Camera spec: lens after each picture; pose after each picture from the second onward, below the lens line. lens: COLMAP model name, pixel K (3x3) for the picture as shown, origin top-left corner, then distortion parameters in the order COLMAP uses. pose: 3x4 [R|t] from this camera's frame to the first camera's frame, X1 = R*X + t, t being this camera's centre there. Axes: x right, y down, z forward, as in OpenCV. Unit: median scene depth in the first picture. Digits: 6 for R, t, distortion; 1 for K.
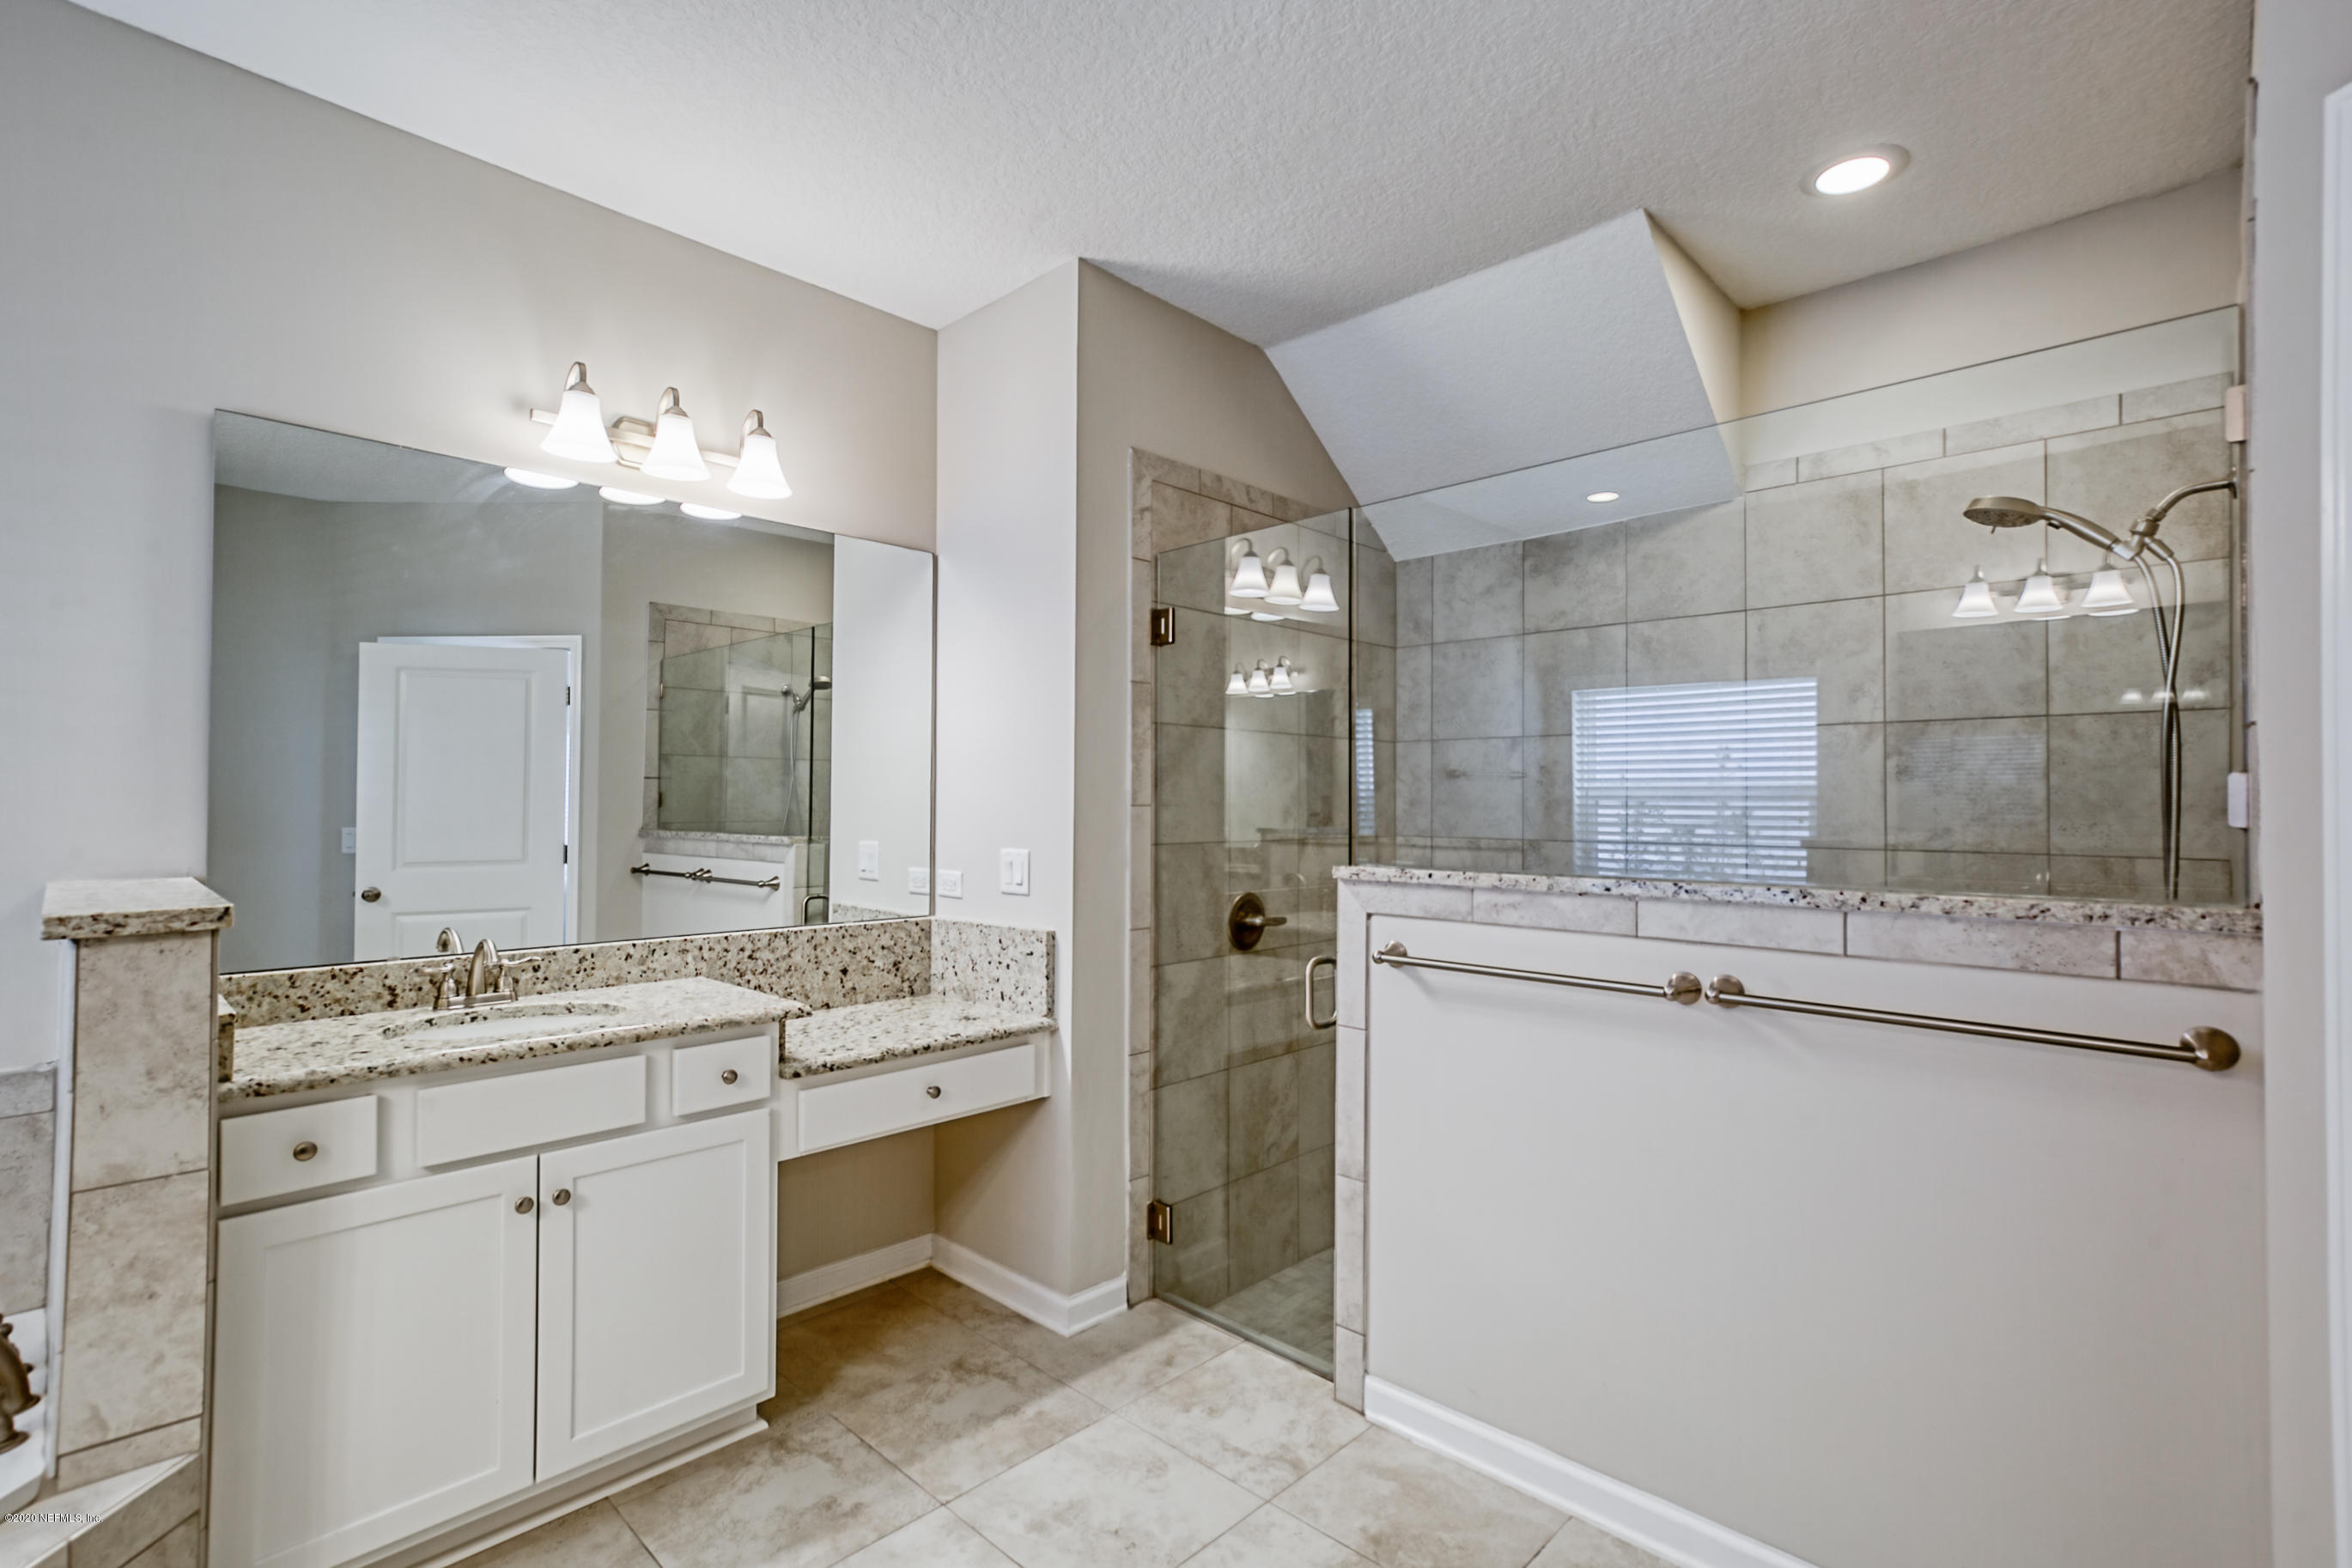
lens RADIAL K [[1069.3, 0, 1176.0], [0, 1069.3, 784.0], [0, 0, 1]] dist [0.001275, 0.000426]
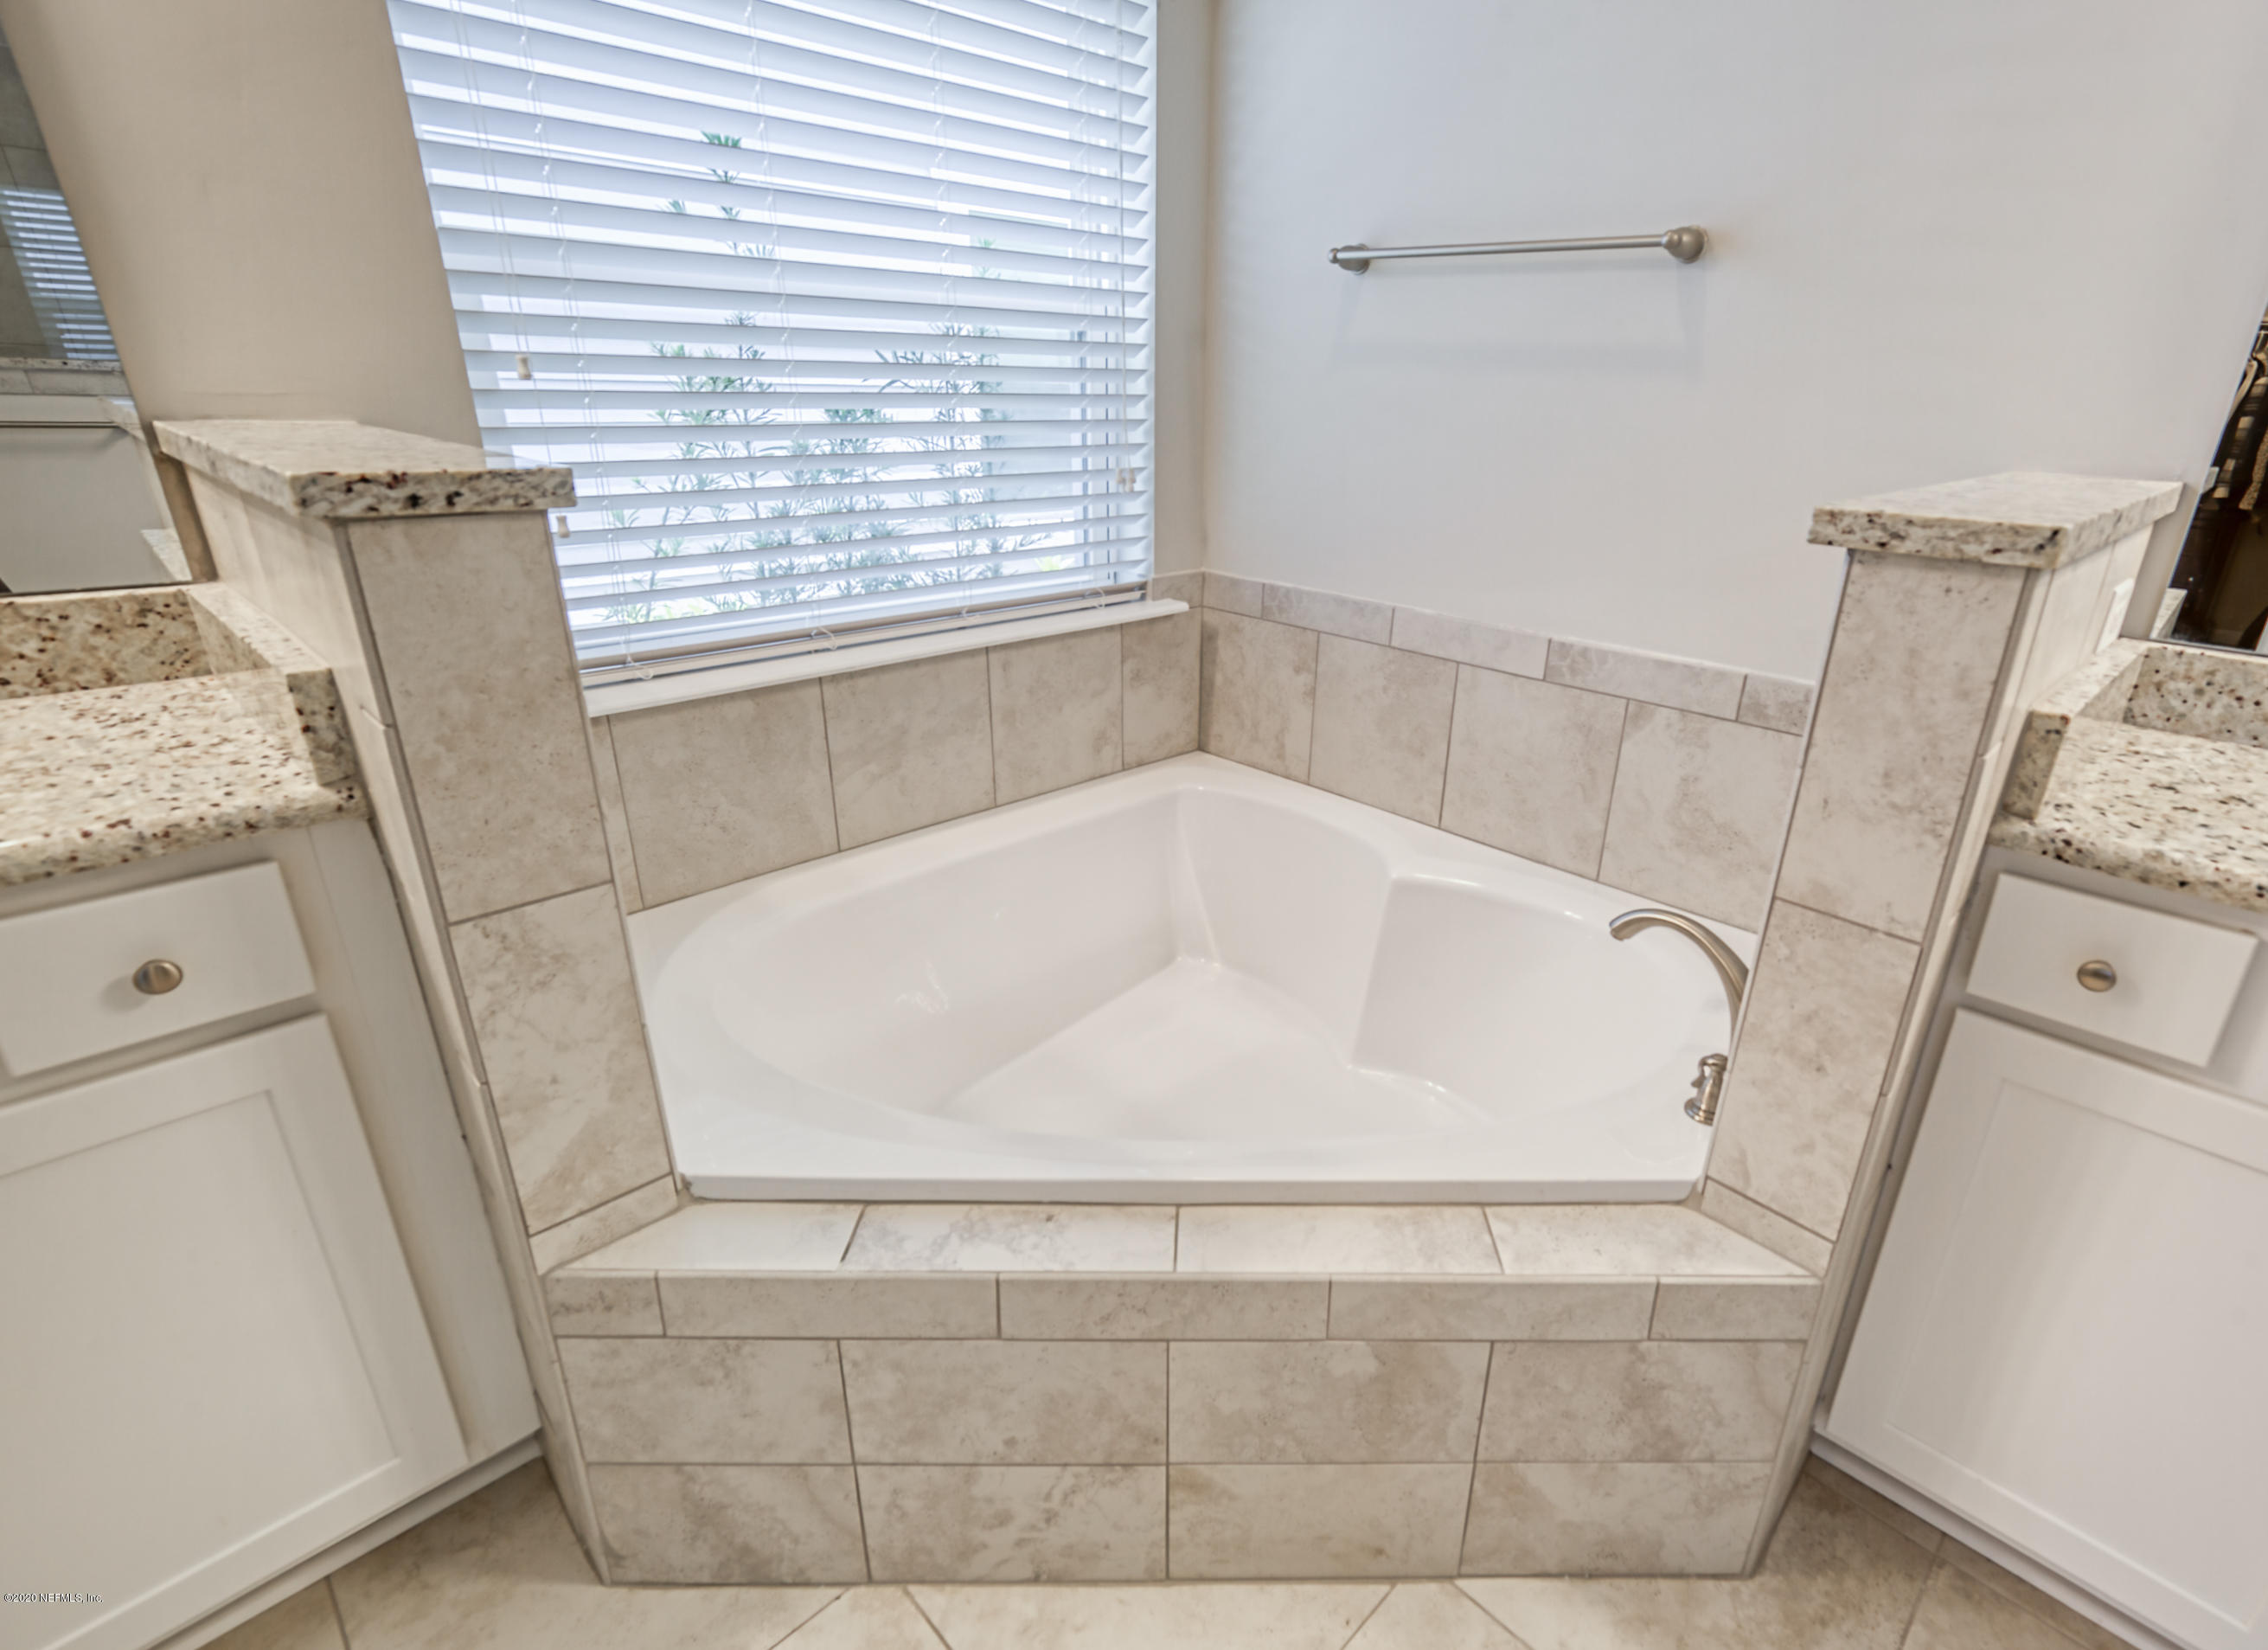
lens RADIAL K [[1125.6, 0, 1232.0], [0, 1125.6, 831.2], [0, 0, 1]] dist [-0.001683, -0.000257]
pose [[0.011104, 0.371613, -0.928321, -0.194280], [-0.010915, 0.928368, 0.371501, 0.031871], [0.999879, 0.006008, 0.014365, 0.363922]]
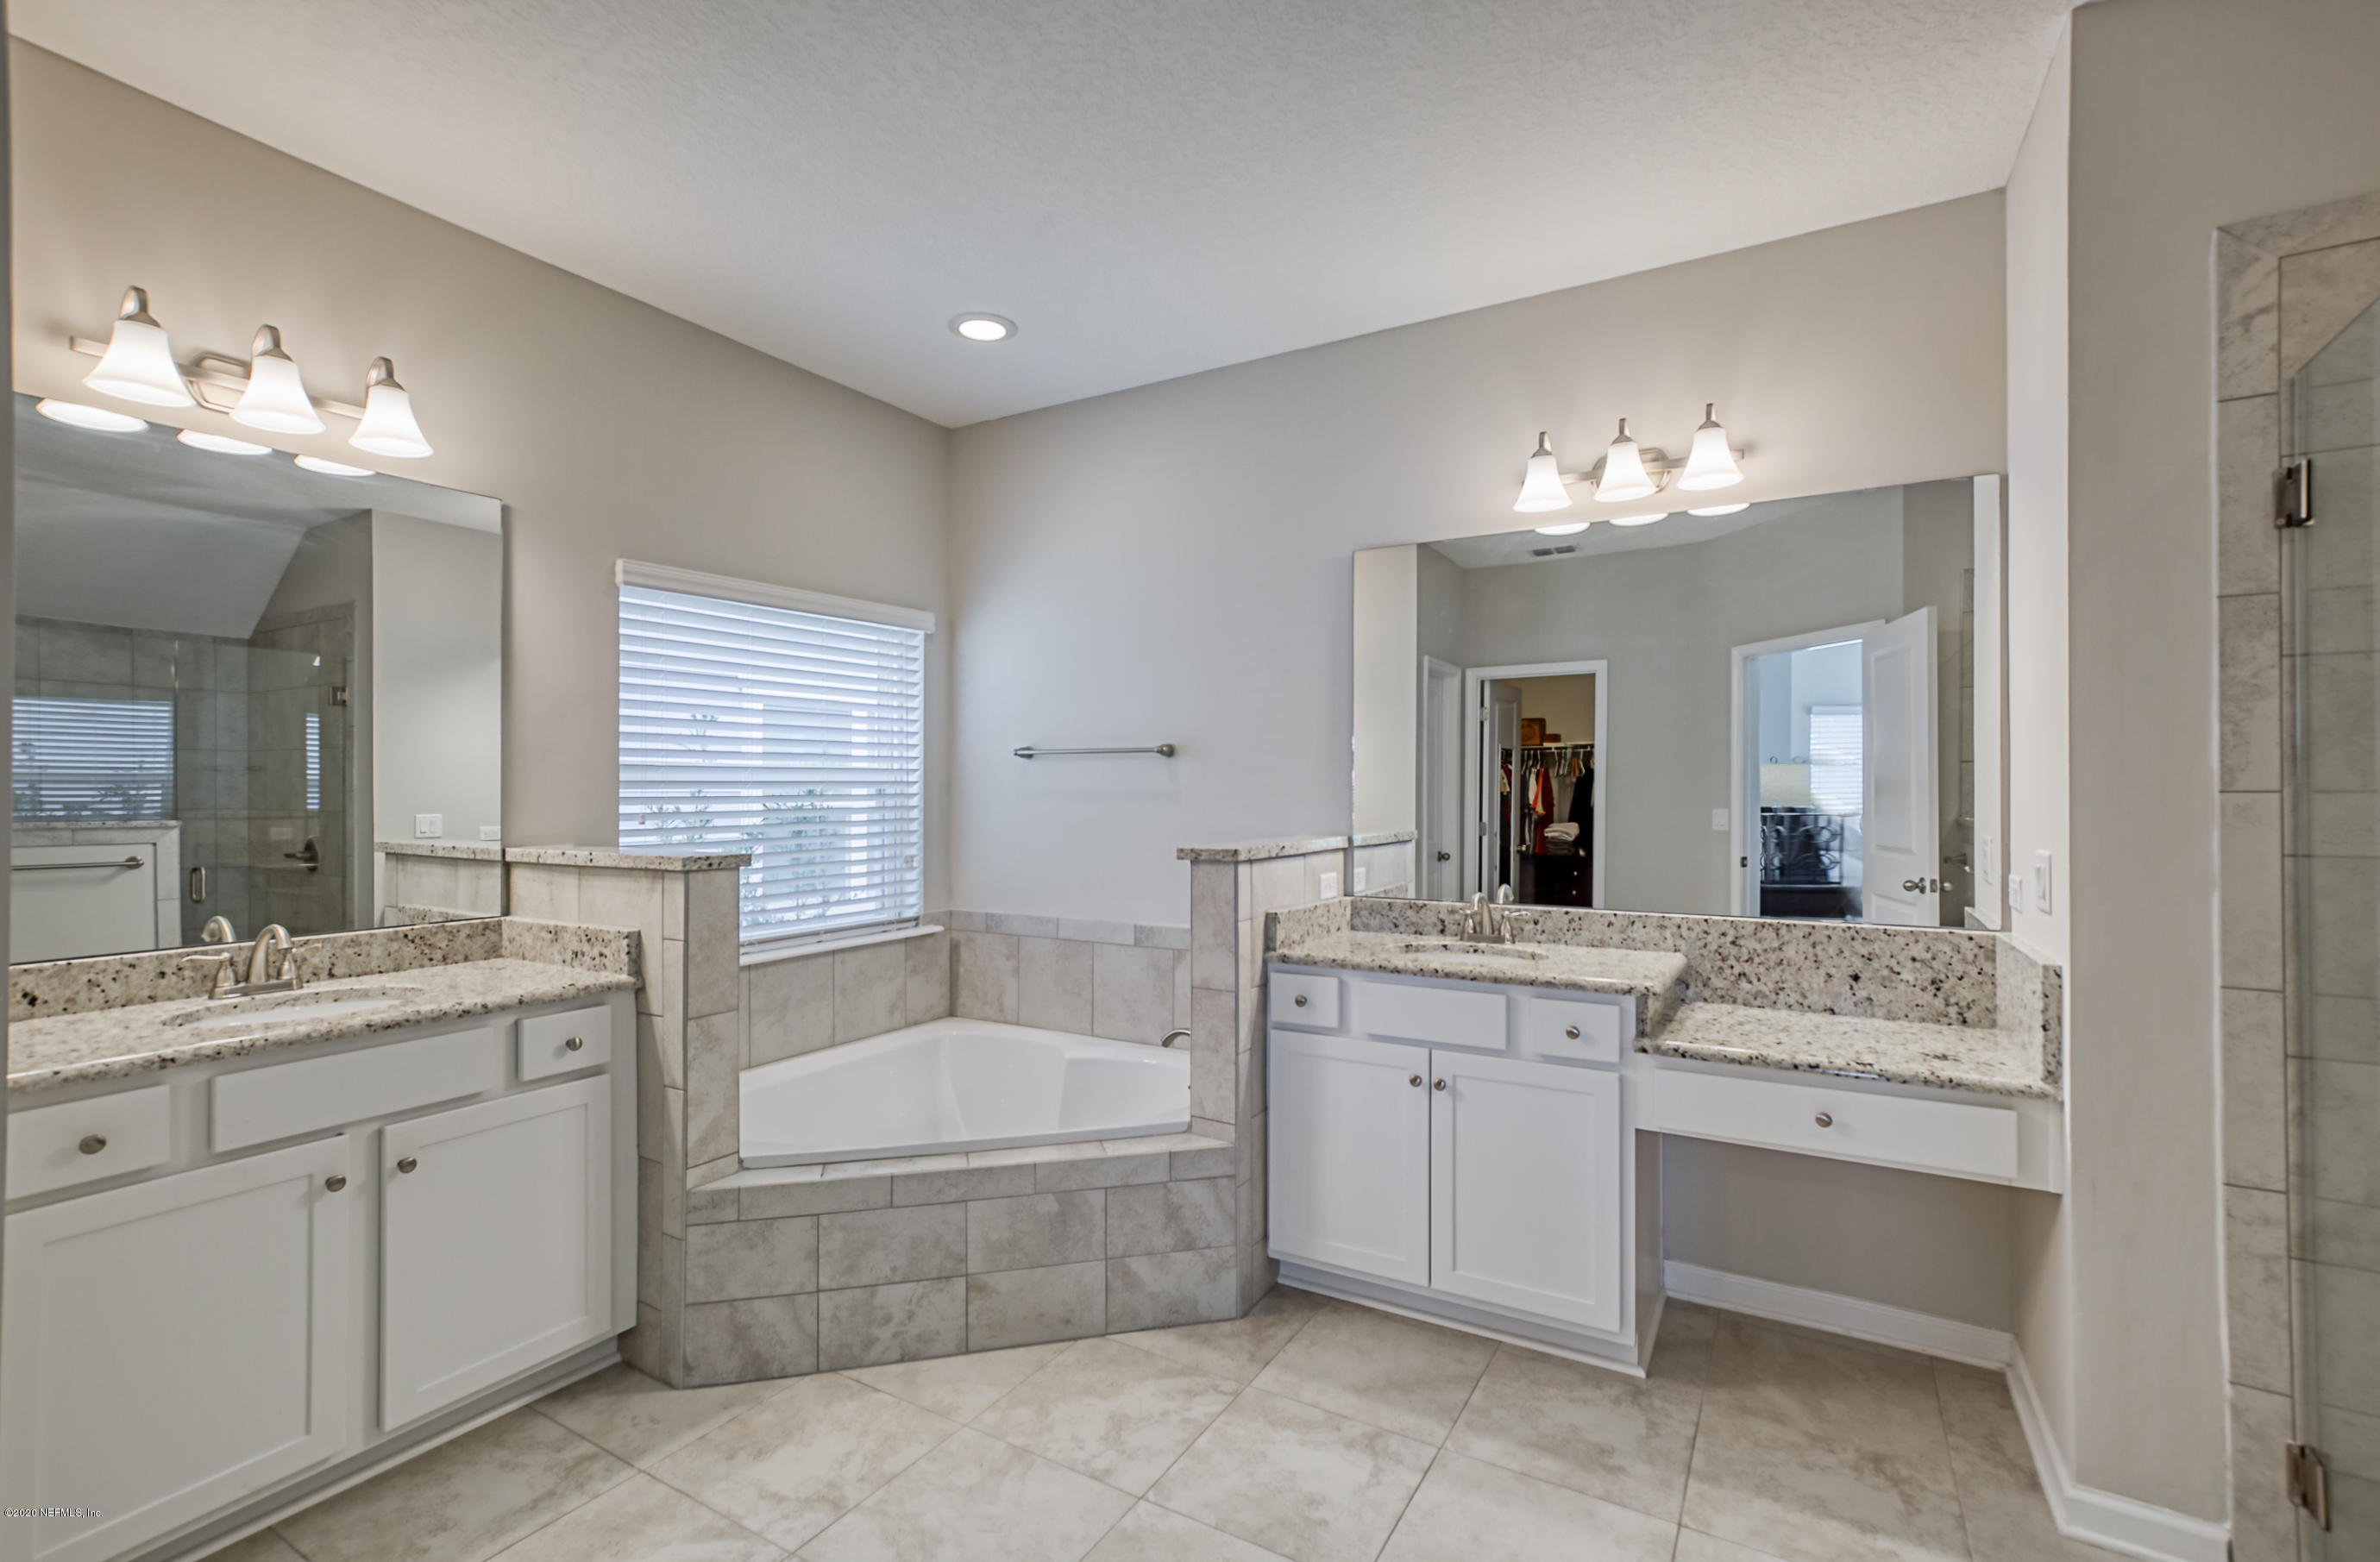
lens RADIAL K [[1051.6, 0, 1205.6], [0, 1051.6, 787.4], [0, 0, 1]] dist [0.015454, 0.000482]
pose [[0.259551, -0.006265, -0.965709, 0.514270], [0.020529, 0.999789, -0.000968, 0.006675], [0.965511, -0.019573, 0.259625, 0.310333]]
